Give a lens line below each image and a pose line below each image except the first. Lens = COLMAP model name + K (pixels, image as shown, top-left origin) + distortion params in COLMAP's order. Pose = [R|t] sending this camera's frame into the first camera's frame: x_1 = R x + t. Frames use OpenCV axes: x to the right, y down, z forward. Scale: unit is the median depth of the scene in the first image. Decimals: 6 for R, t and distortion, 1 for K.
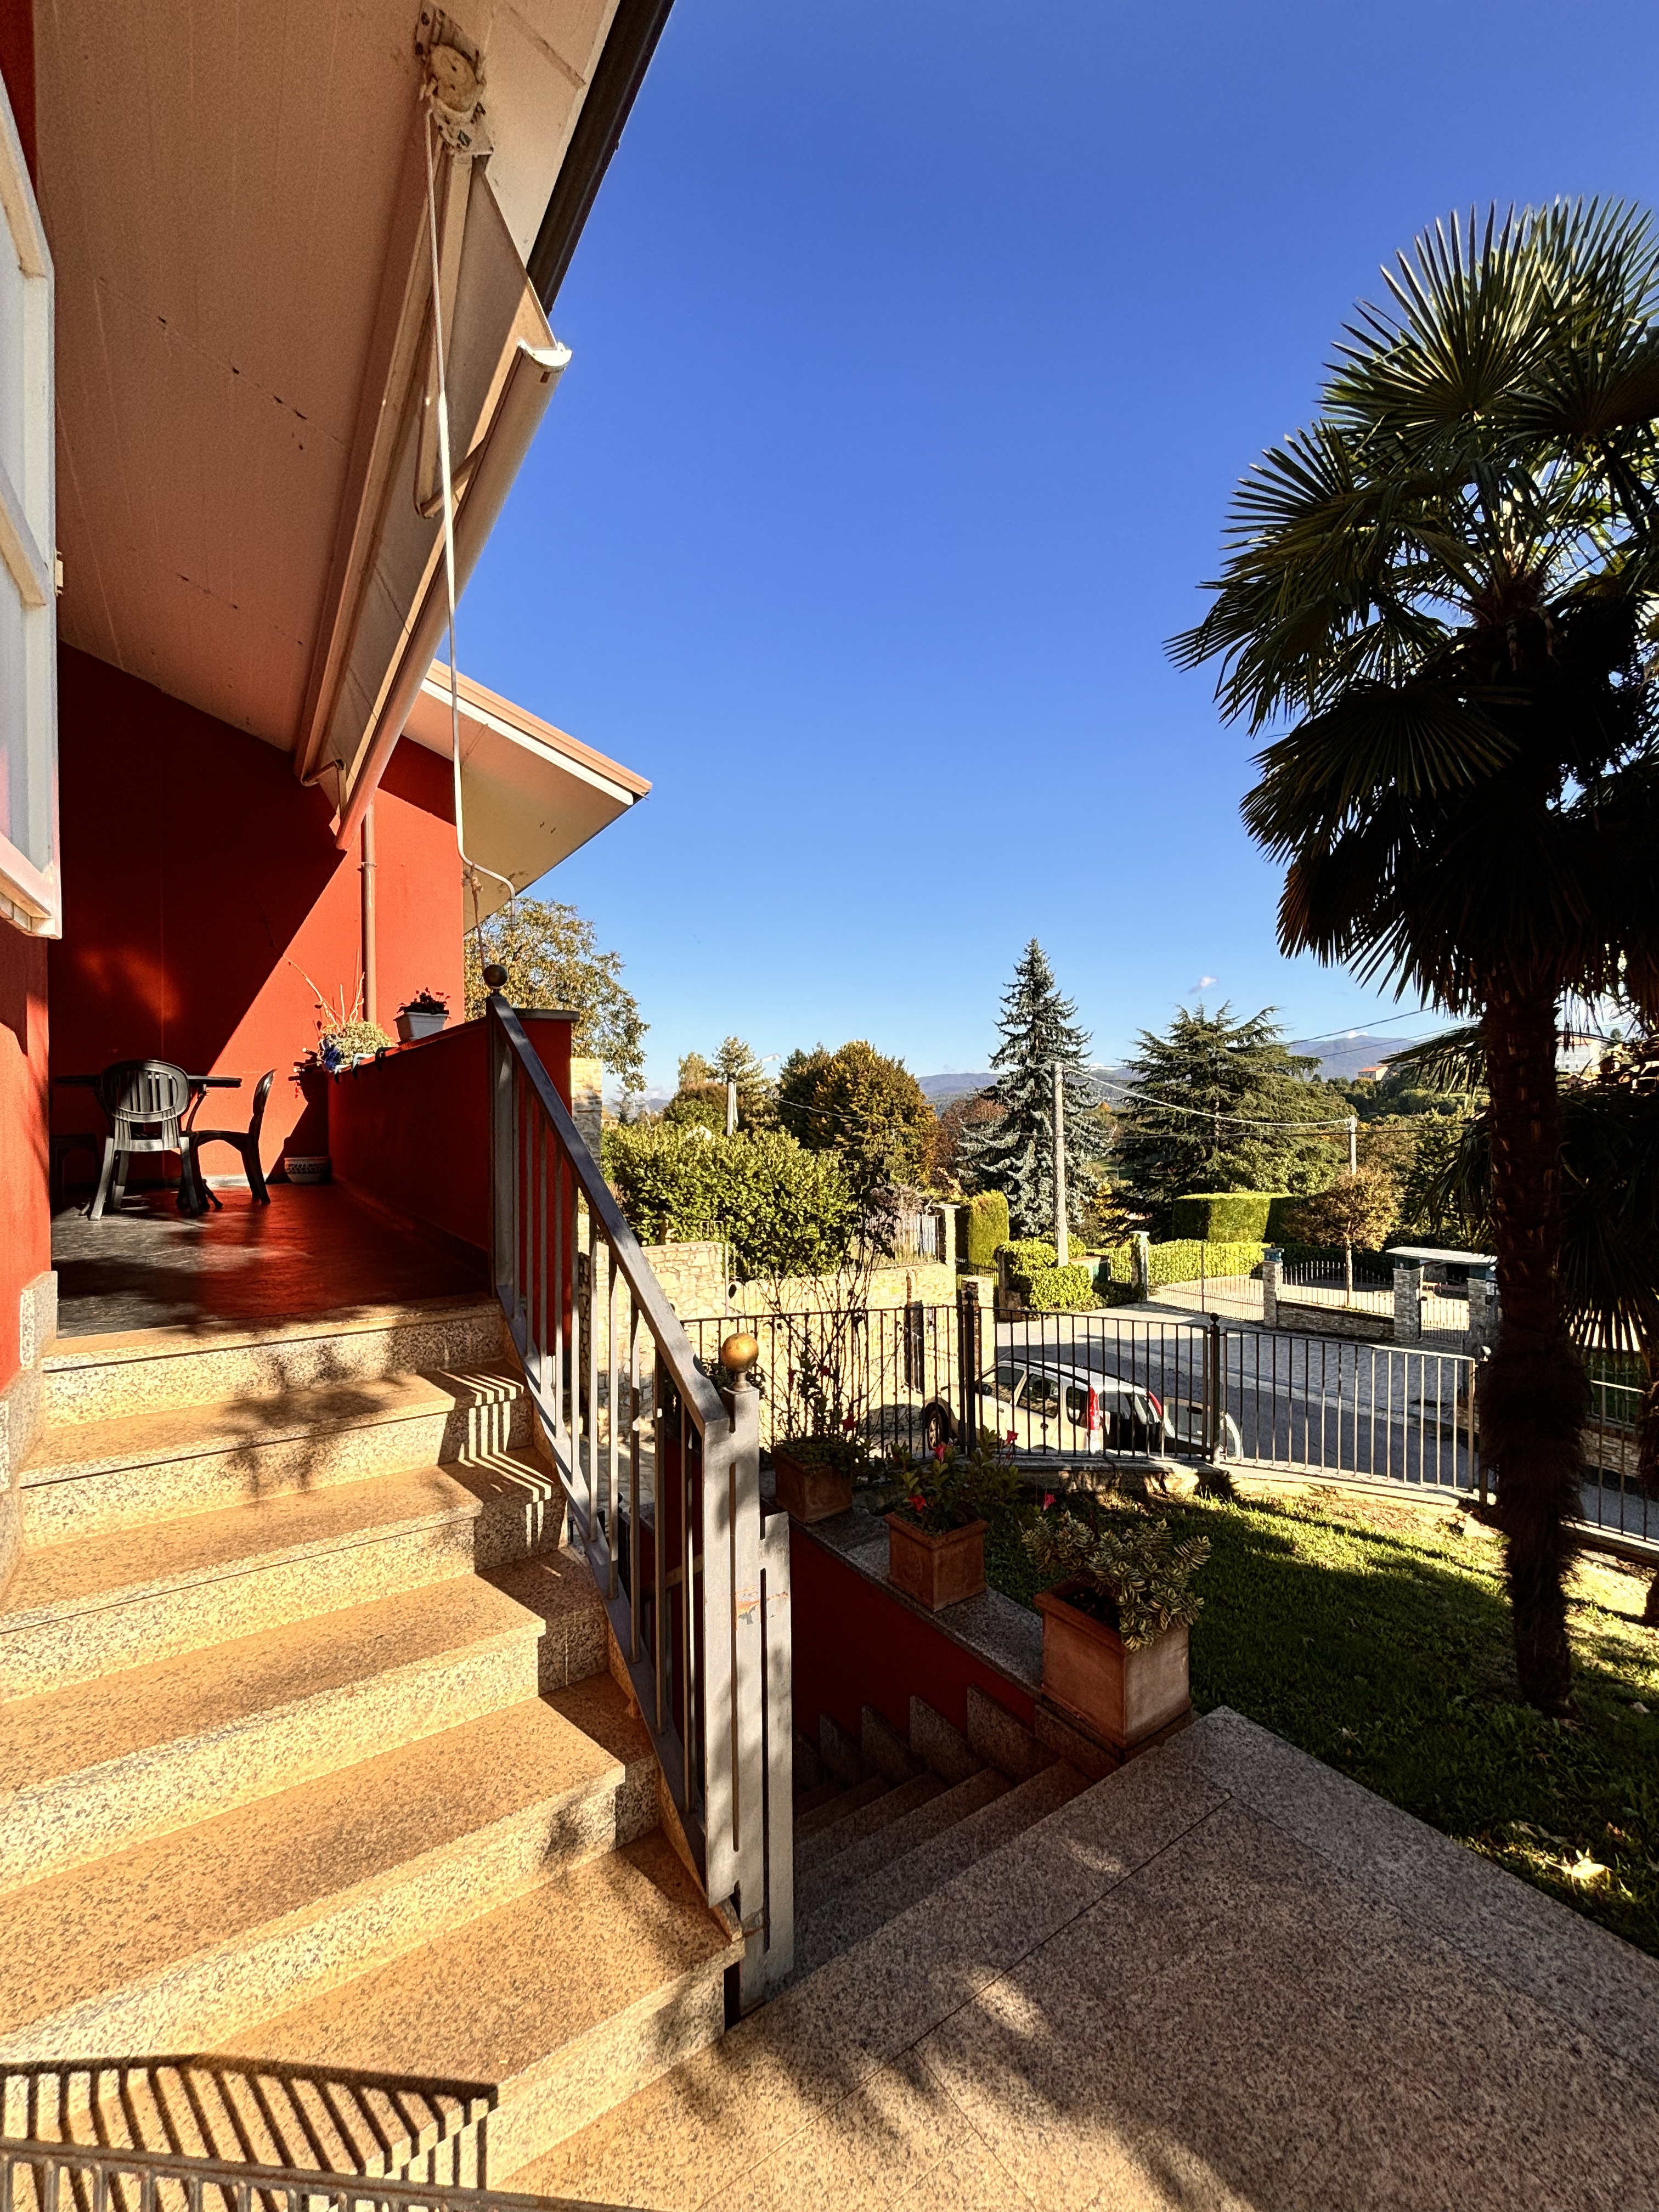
lens RADIAL K [[887.5, 0, 823.8], [0, 887.5, 1106.7], [0, 0, 1]] dist [-0.000163, -0.000418]
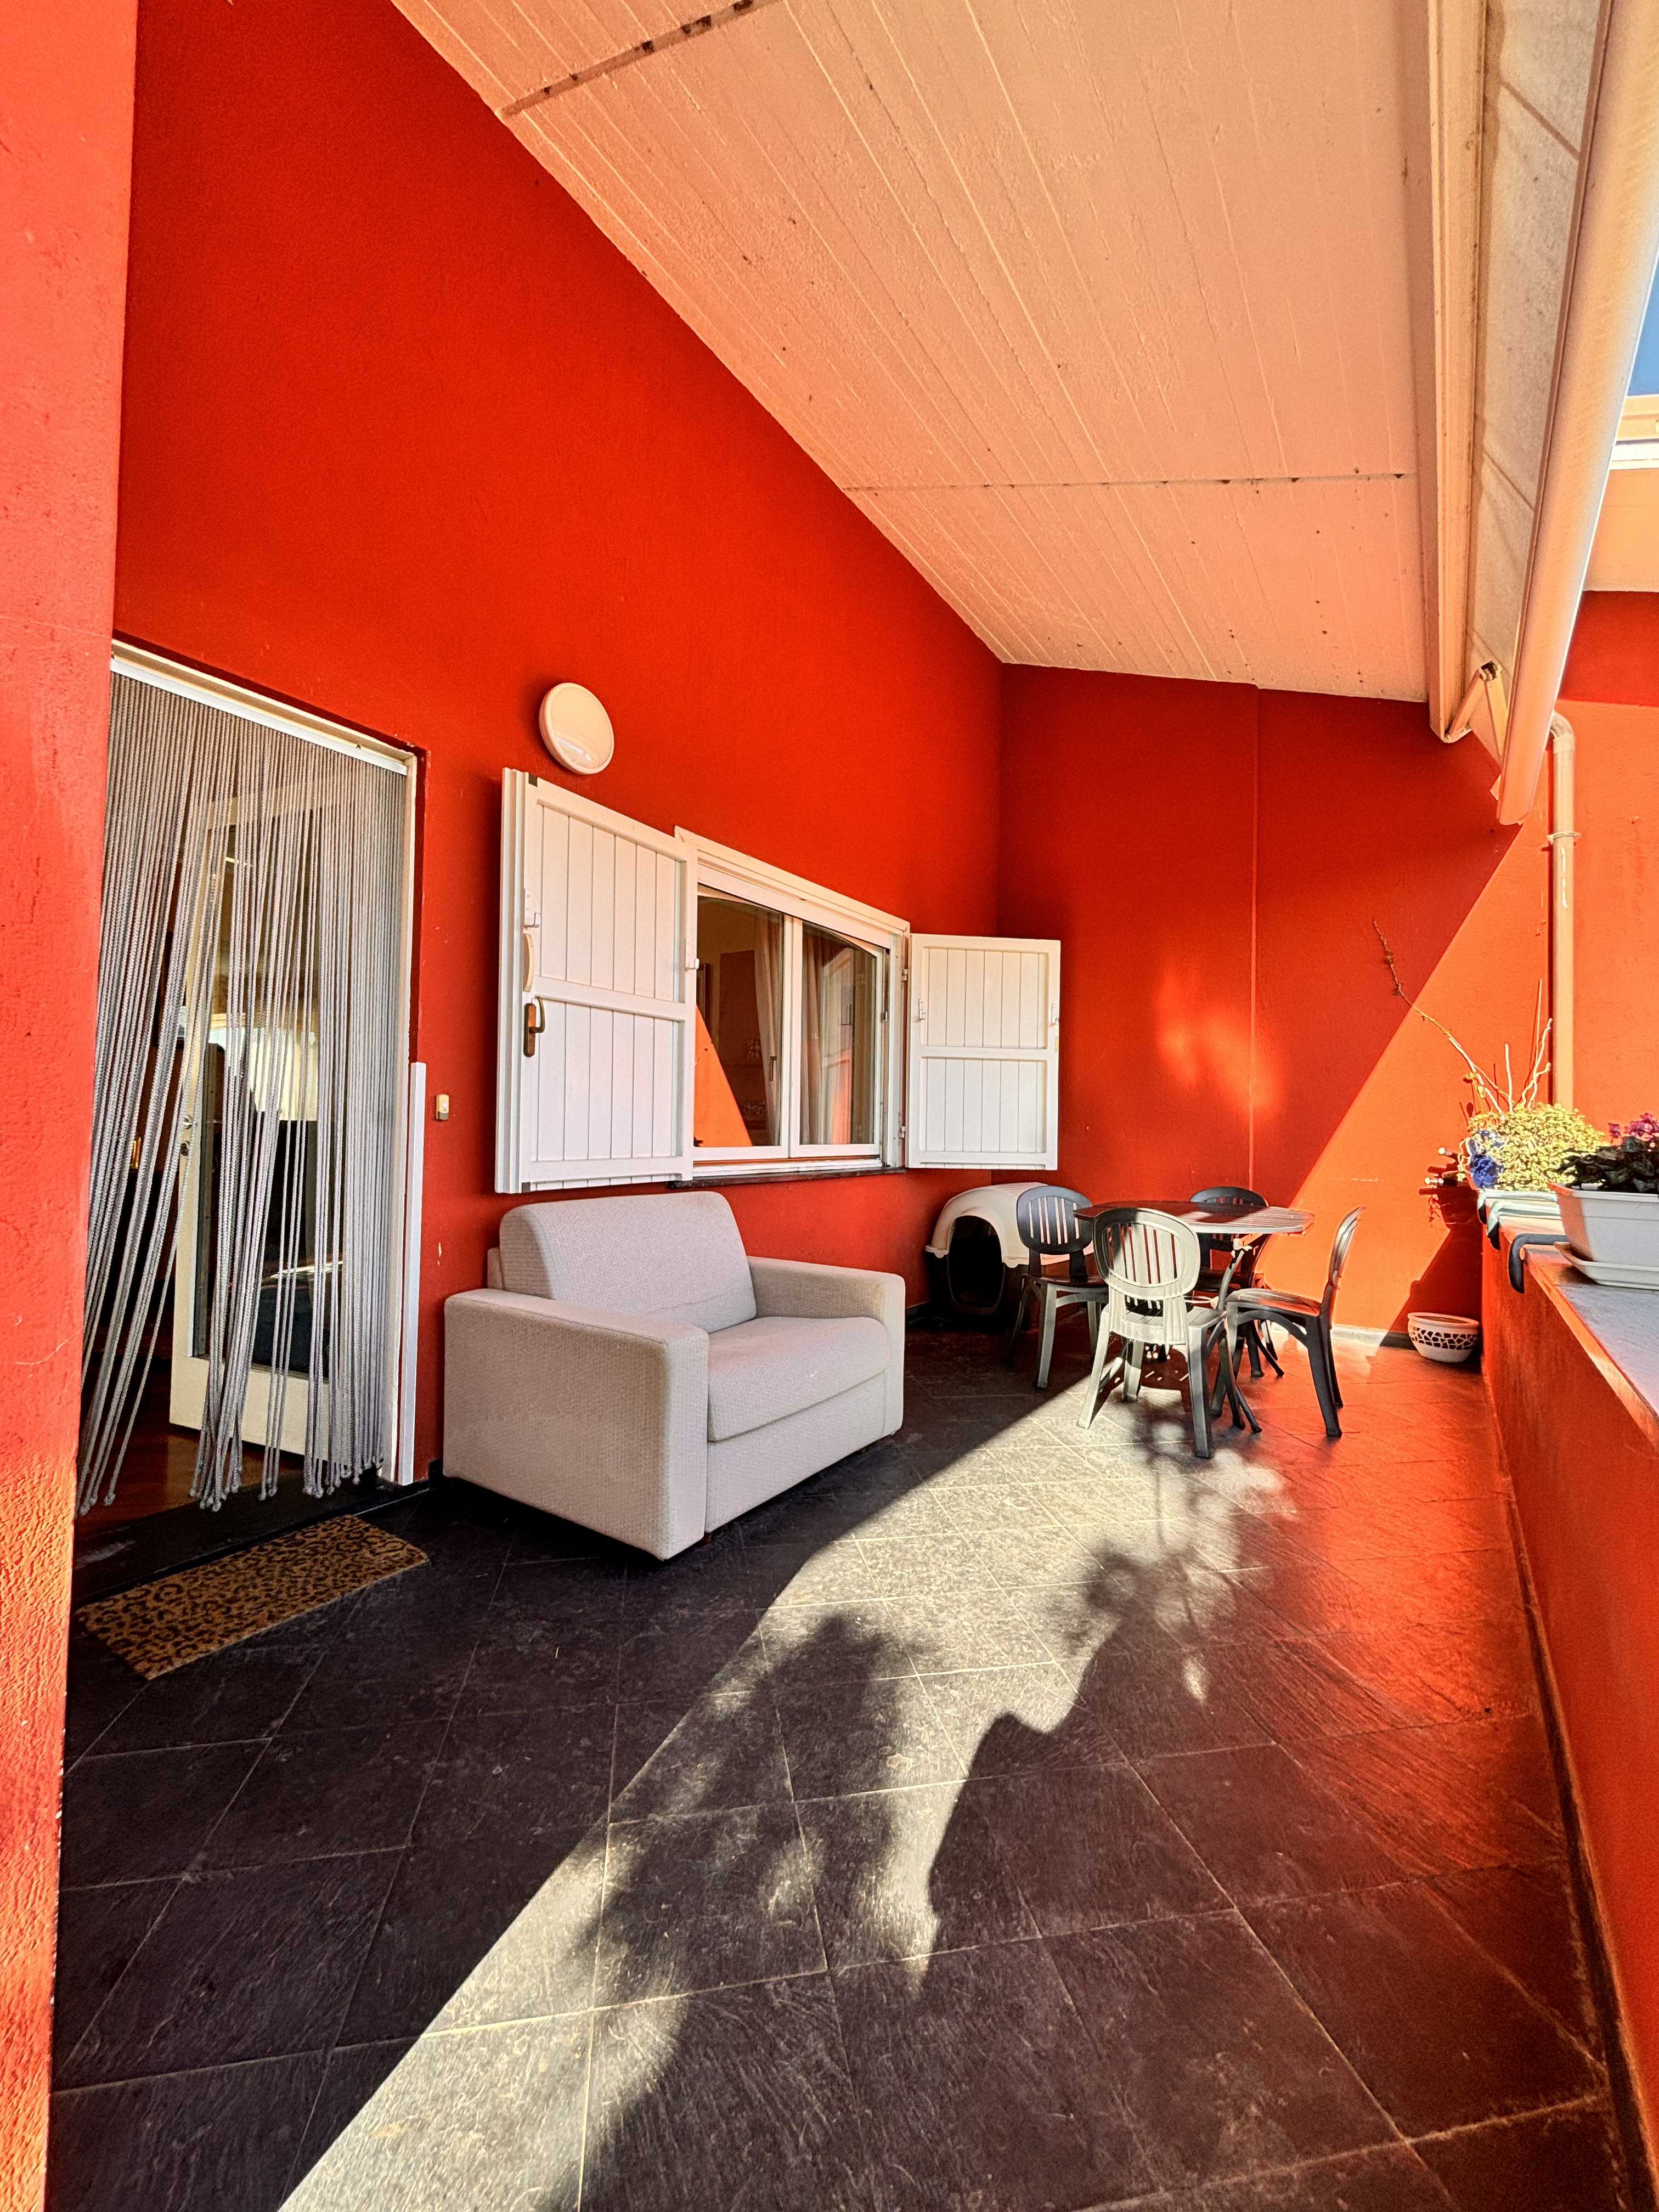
lens RADIAL K [[887.5, 0, 823.8], [0, 887.5, 1106.7], [0, 0, 1]] dist [-0.000163, -0.000418]
pose [[0.362141, -0.014531, -0.932010, -0.149390], [-0.024110, 0.999398, -0.024949, -0.069637], [0.931812, 0.031506, 0.361572, 0.351806]]
